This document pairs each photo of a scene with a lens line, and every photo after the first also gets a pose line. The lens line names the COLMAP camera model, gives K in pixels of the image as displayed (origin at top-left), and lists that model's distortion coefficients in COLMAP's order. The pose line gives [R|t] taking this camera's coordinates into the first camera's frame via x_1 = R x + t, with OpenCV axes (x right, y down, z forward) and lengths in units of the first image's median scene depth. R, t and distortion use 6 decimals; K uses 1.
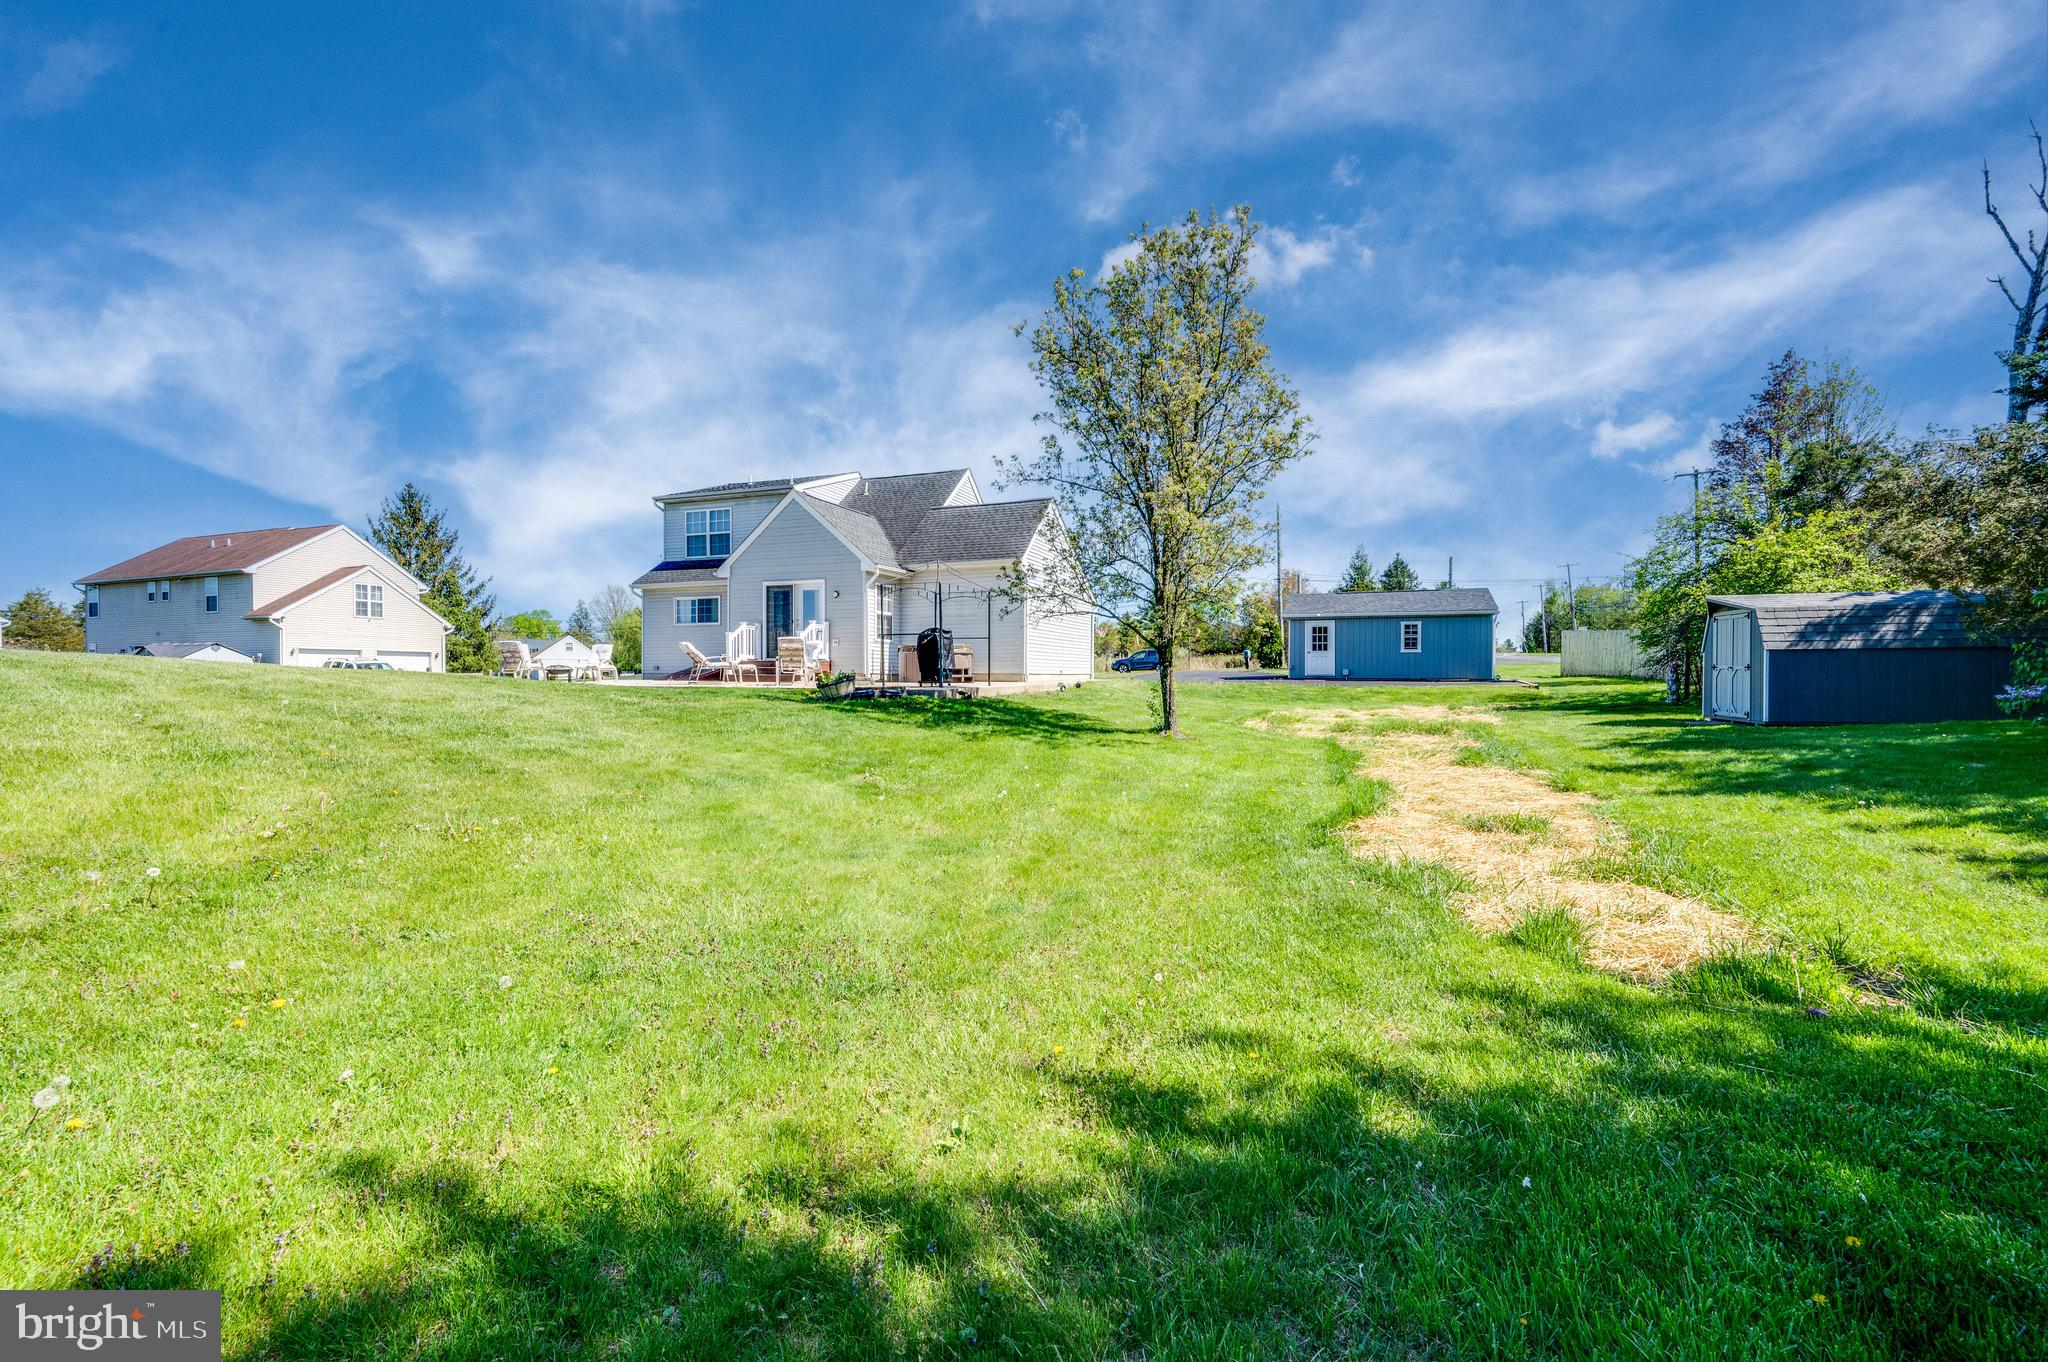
lens RADIAL K [[805.4, 0, 1026.8], [0, 805.4, 679.6], [0, 0, 1]] dist [-0.001567, -0.000107]
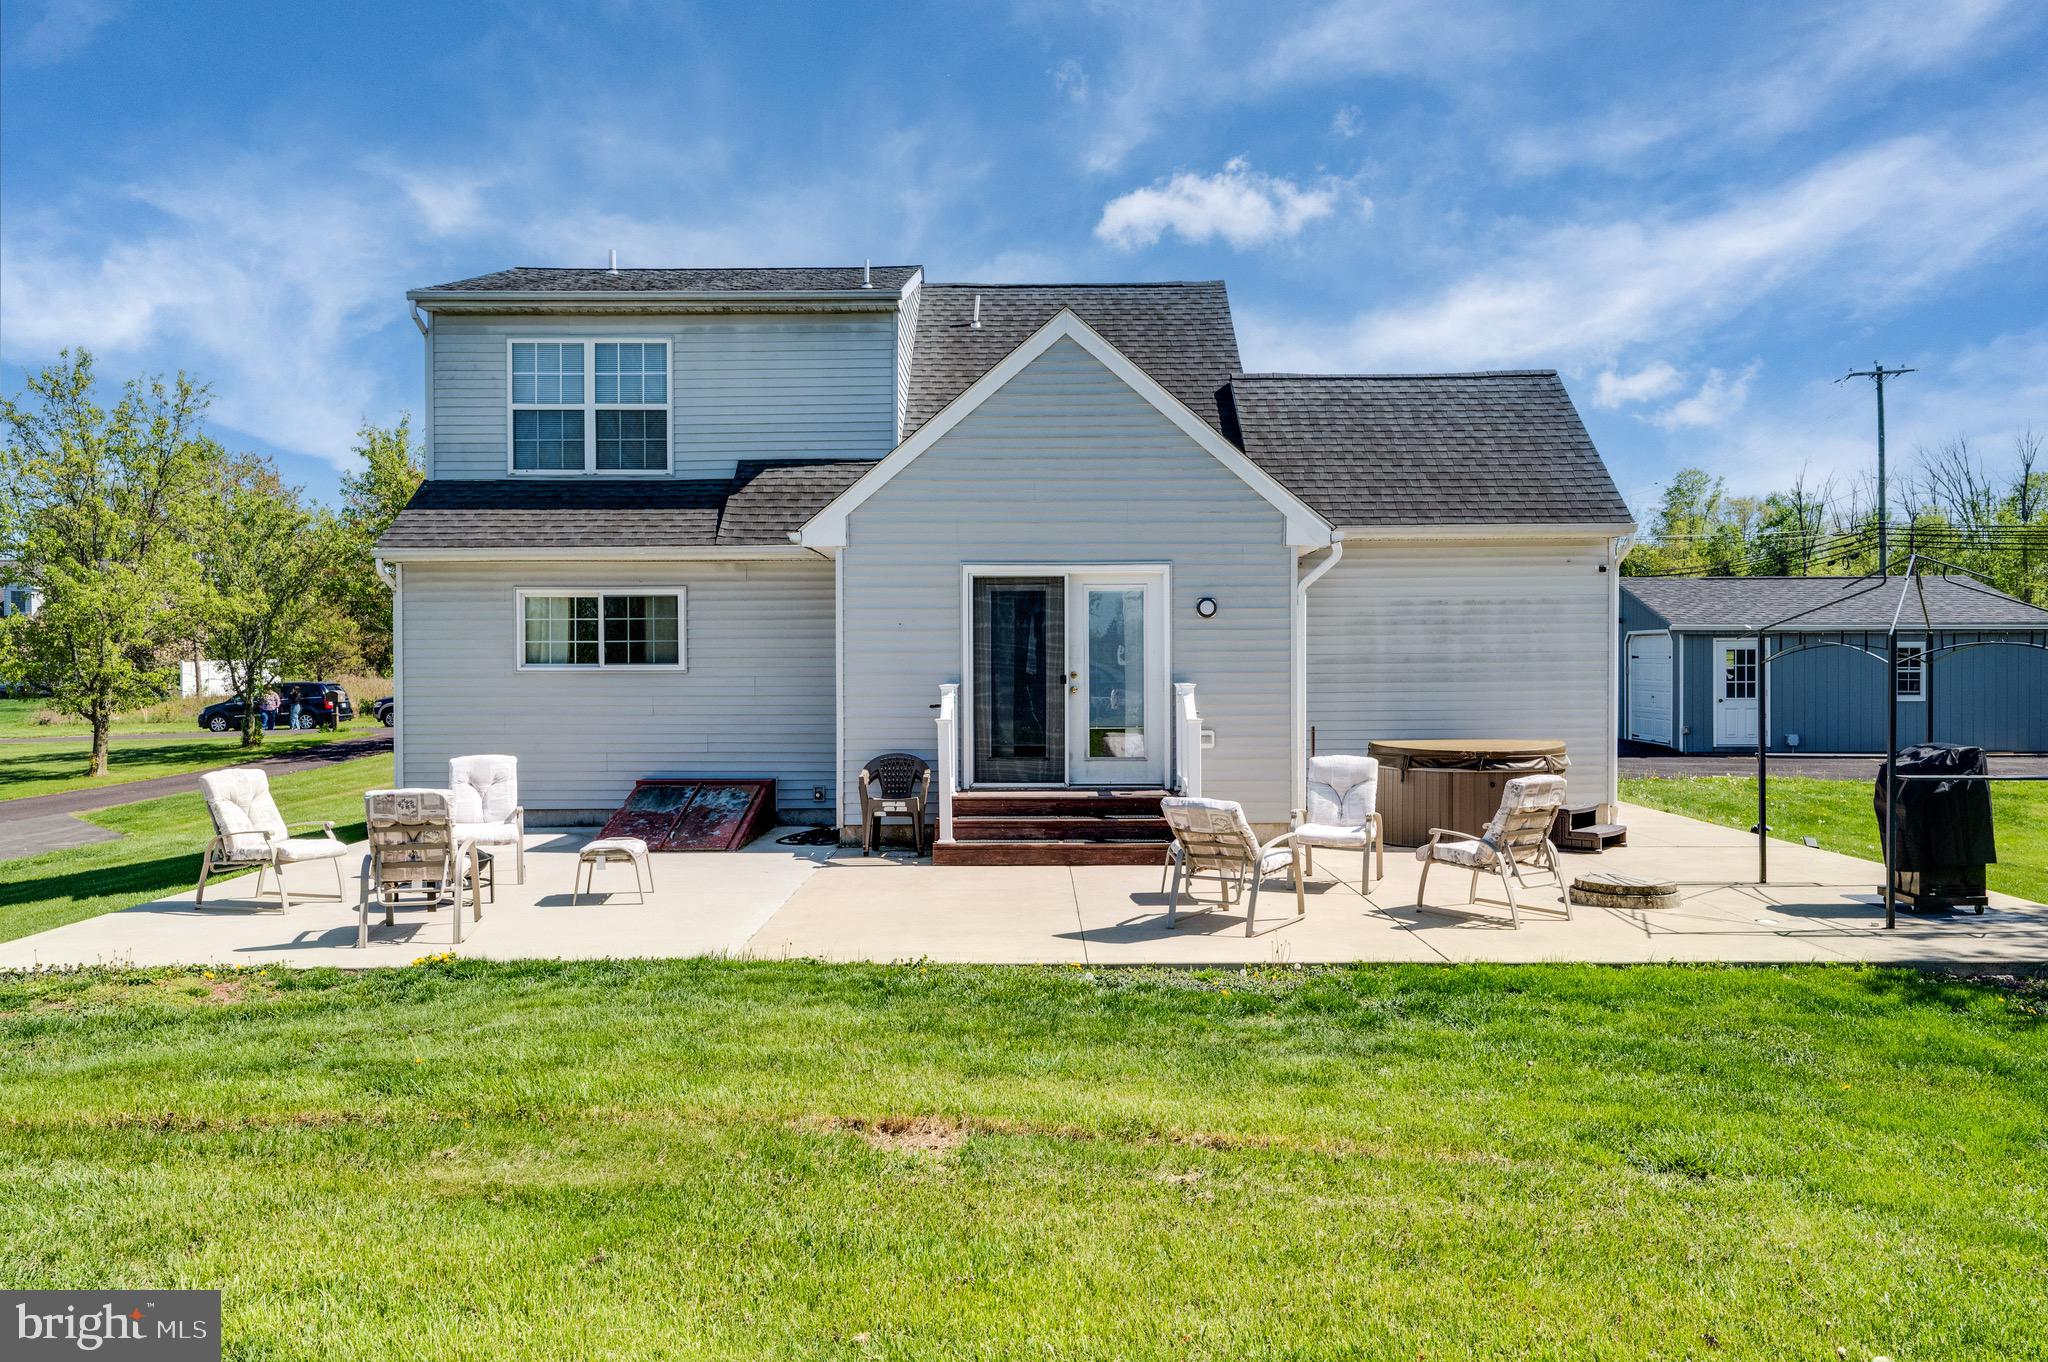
lens RADIAL K [[1501.4, 0, 1021.9], [0, 1501.4, 680.6], [0, 0, 1]] dist [-0.001355, 0.001008]
pose [[0.938901, -0.009932, 0.344044, -0.445766], [0.010561, 0.999944, 0.000048, -0.059364], [-0.344025, 0.003588, 0.938954, 0.315937]]
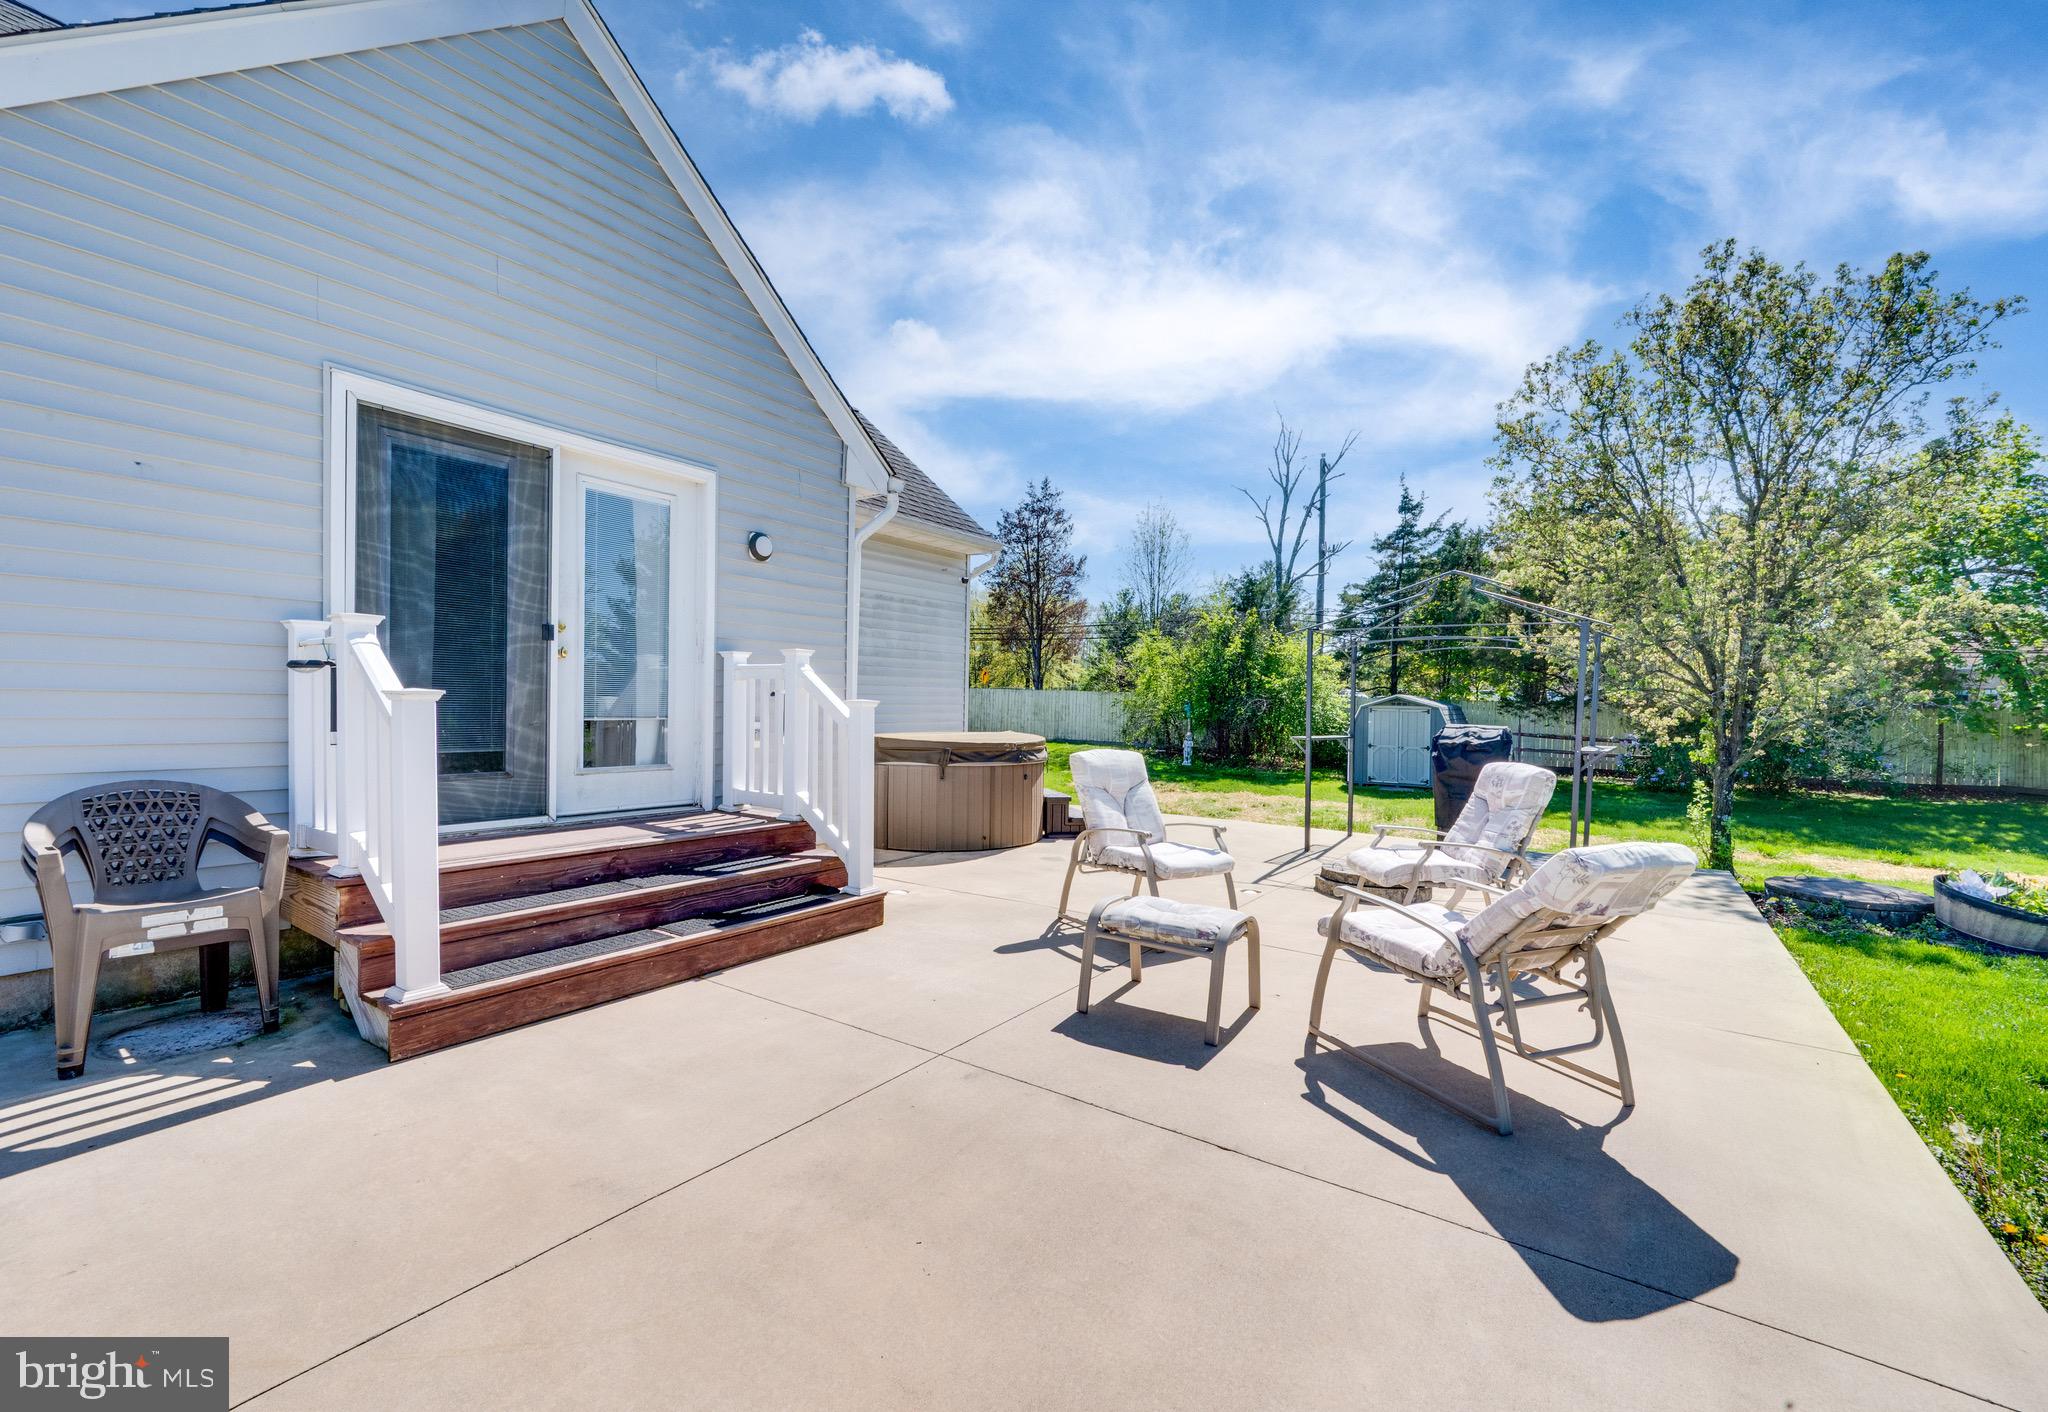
lens RADIAL K [[859.9, 0, 1020.7], [0, 859.9, 711.5], [0, 0, 1]] dist [0.000042, 0.000302]
pose [[0.253250, -0.006294, 0.967380, -0.388975], [-0.005414, 0.999954, 0.007923, -0.045130], [-0.967386, -0.007244, 0.253205, 0.690124]]
